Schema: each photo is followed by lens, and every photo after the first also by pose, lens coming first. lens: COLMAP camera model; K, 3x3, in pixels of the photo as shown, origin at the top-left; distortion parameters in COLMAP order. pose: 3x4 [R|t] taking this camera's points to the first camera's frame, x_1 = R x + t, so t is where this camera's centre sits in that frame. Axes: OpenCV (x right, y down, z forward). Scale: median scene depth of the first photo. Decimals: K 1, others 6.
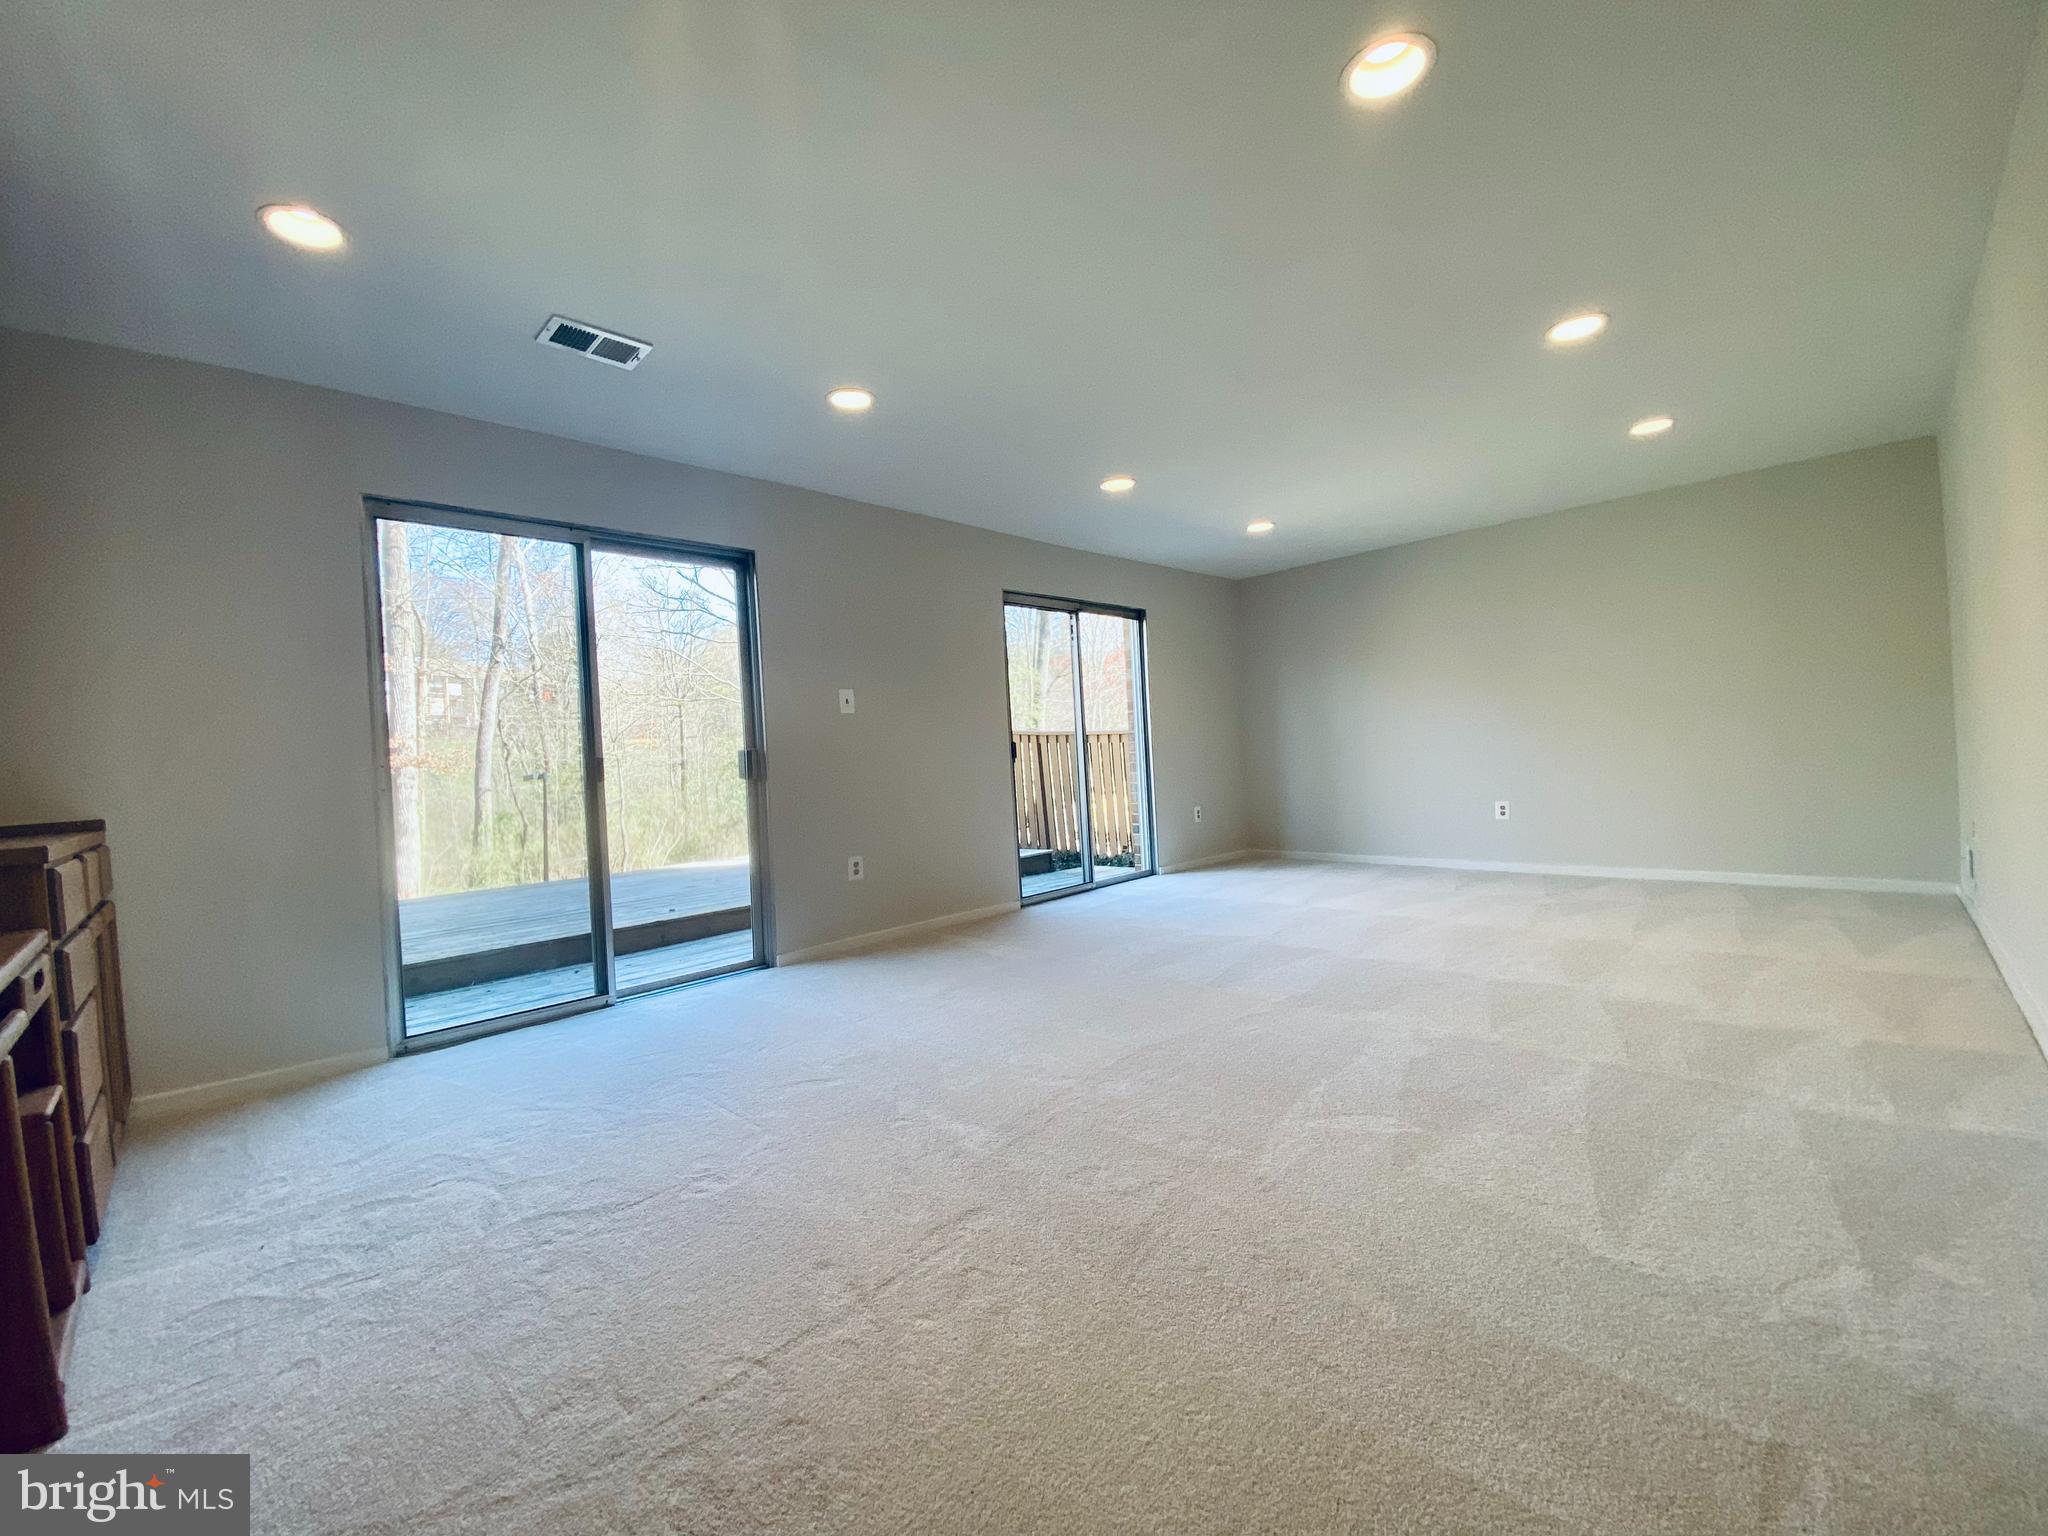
lens RADIAL K [[822.5, 0, 1024.0], [0, 822.5, 768.0], [0, 0, 1]] dist [0.028081, -0.024441]
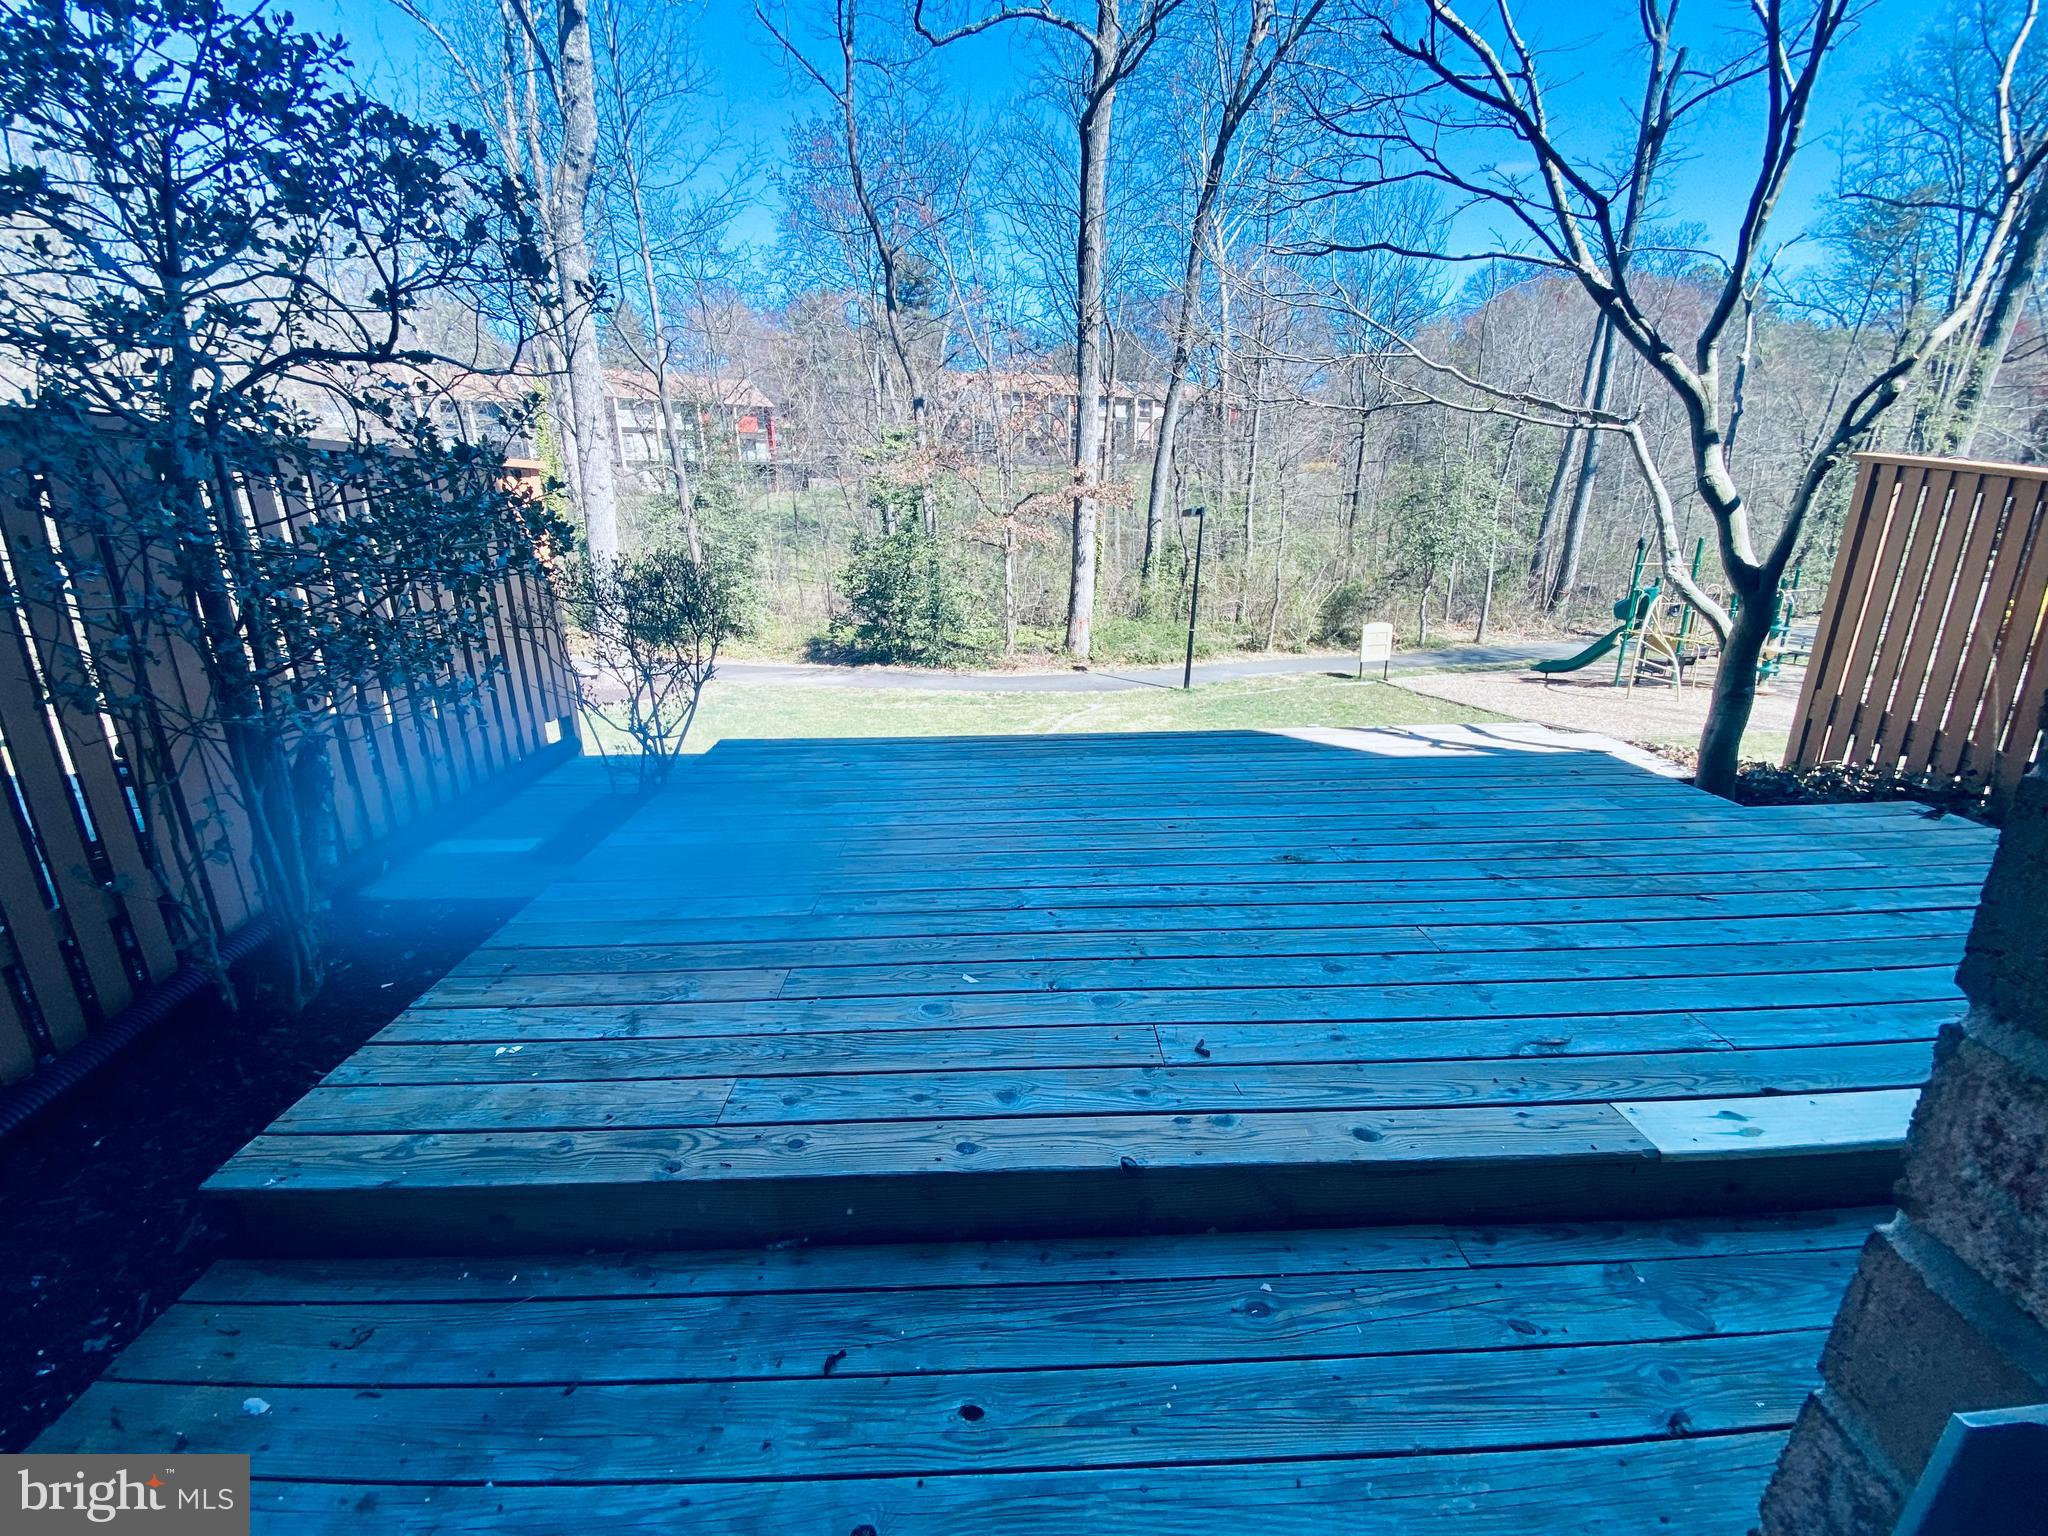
lens RADIAL K [[822.5, 0, 1024.0], [0, 822.5, 768.0], [0, 0, 1]] dist [0.028081, -0.024441]
pose [[0.725066, 0.241643, -0.644894, -0.052389], [-0.026428, 0.945494, 0.324565, -0.009904], [0.688172, -0.218287, 0.691932, 0.135048]]
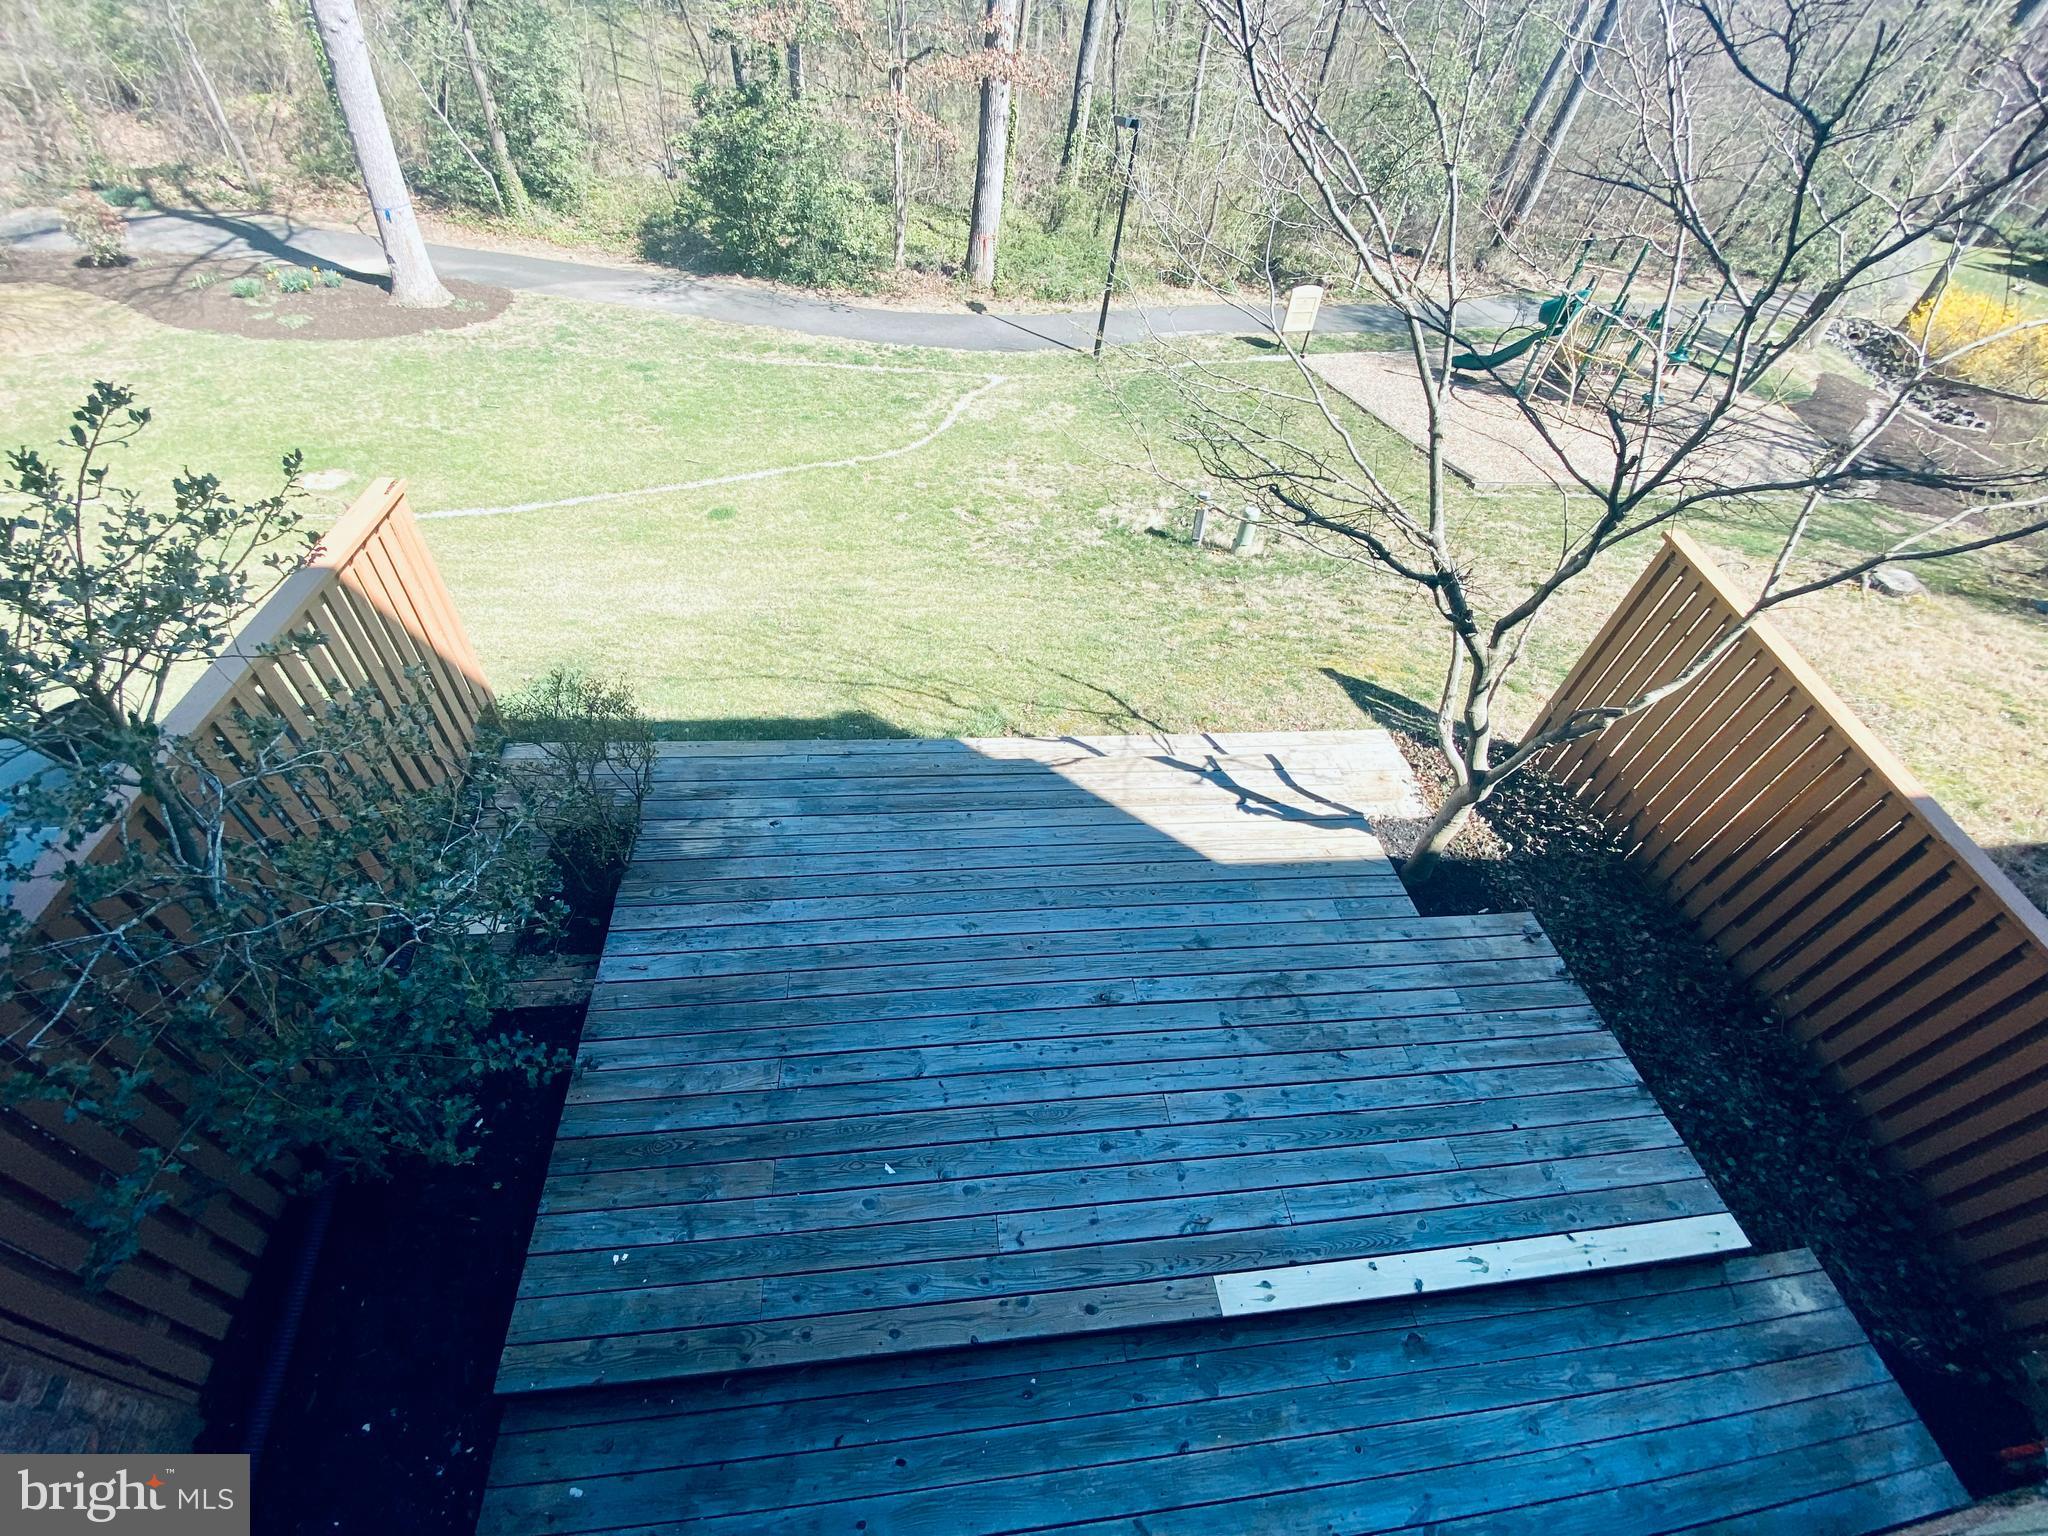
lens RADIAL K [[816.0, 0, 1024.0], [0, 816.0, 772.4], [0, 0, 1]] dist [0.037021, -0.035319]
pose [[0.775457, 0.529316, -0.344225, -0.072062], [-0.133393, 0.670212, 0.730084, -0.096361], [0.617149, -0.520232, 0.590327, 0.149166]]
